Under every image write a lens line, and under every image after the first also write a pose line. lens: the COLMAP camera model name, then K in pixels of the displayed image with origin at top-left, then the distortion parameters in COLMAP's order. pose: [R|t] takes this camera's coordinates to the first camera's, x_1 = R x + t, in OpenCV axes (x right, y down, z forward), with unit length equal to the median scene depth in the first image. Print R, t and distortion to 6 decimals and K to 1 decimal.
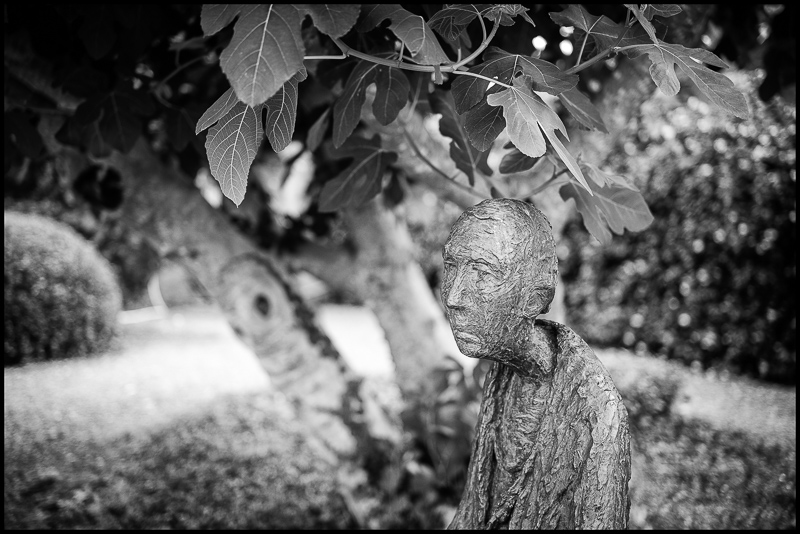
lens RADIAL K [[1204.4, 0, 401.3], [0, 1204.4, 264.8], [0, 0, 1]] dist [0.006884, 0.000000]
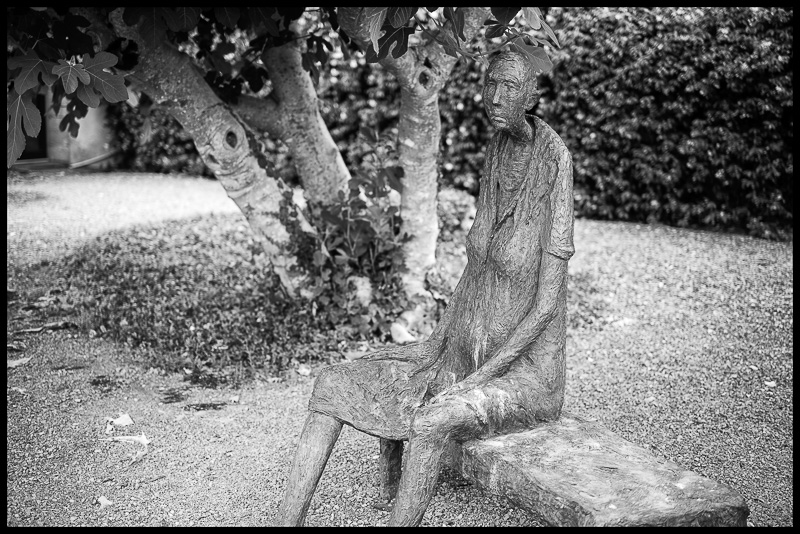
lens RADIAL K [[1204.4, 0, 398.6], [0, 1204.4, 267.8], [0, 0, 1]] dist [0.006884, 0.000000]
pose [[0.966001, -0.049780, 0.253700, -0.287944], [0.024280, 0.994419, 0.102671, 0.043234], [-0.257395, -0.093021, 0.961818, -0.419527]]
